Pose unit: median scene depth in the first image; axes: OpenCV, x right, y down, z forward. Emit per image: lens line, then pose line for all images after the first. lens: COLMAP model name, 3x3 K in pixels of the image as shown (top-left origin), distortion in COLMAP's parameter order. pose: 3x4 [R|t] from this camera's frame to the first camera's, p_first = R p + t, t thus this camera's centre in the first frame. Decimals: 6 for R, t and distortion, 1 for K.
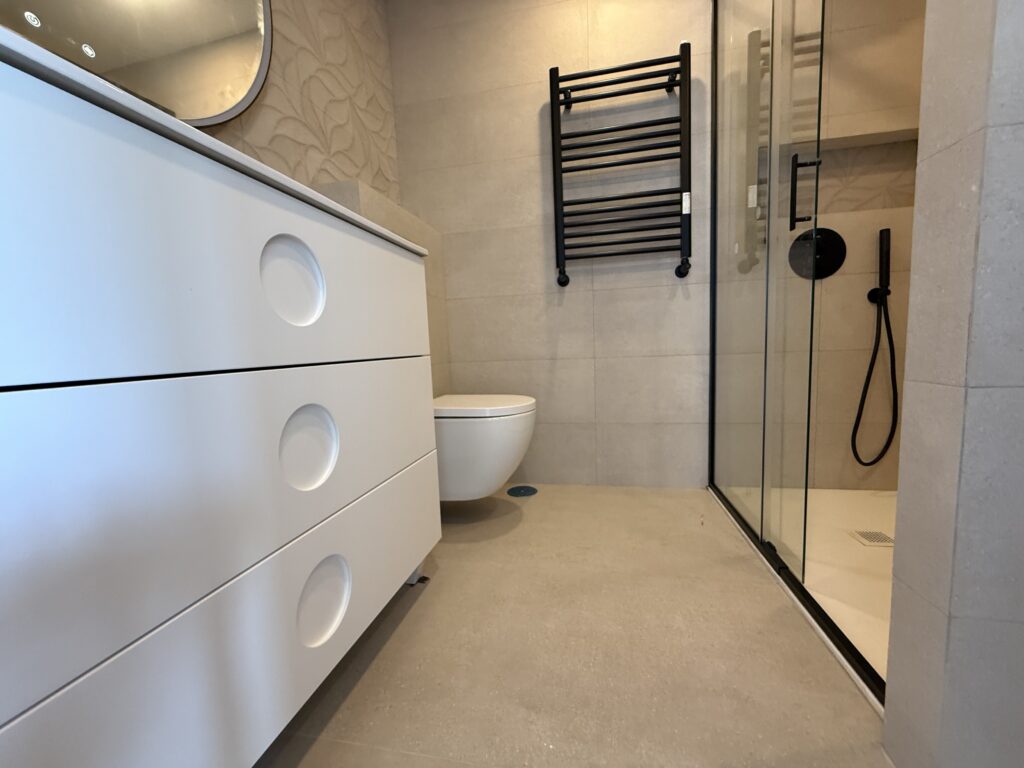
lens RADIAL K [[410.1, 0, 511.0], [0, 410.1, 387.8], [0, 0, 1]] dist [-0.000757, -0.000043]
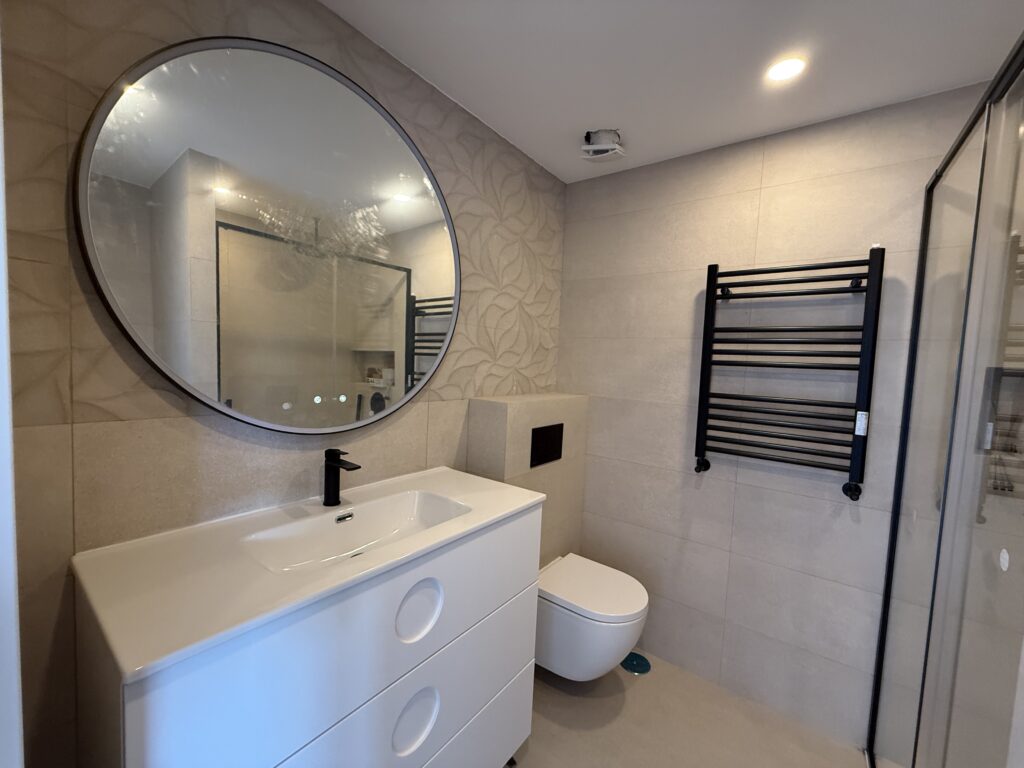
lens RADIAL K [[409.0, 0, 511.6], [0, 409.0, 386.6], [0, 0, 1]] dist [-0.000265, 0.000324]
pose [[0.903200, 0.109995, -0.414886, 0.109781], [-0.126078, 0.991954, -0.011482, -0.420867], [0.410285, 0.062679, 0.909801, -0.091372]]
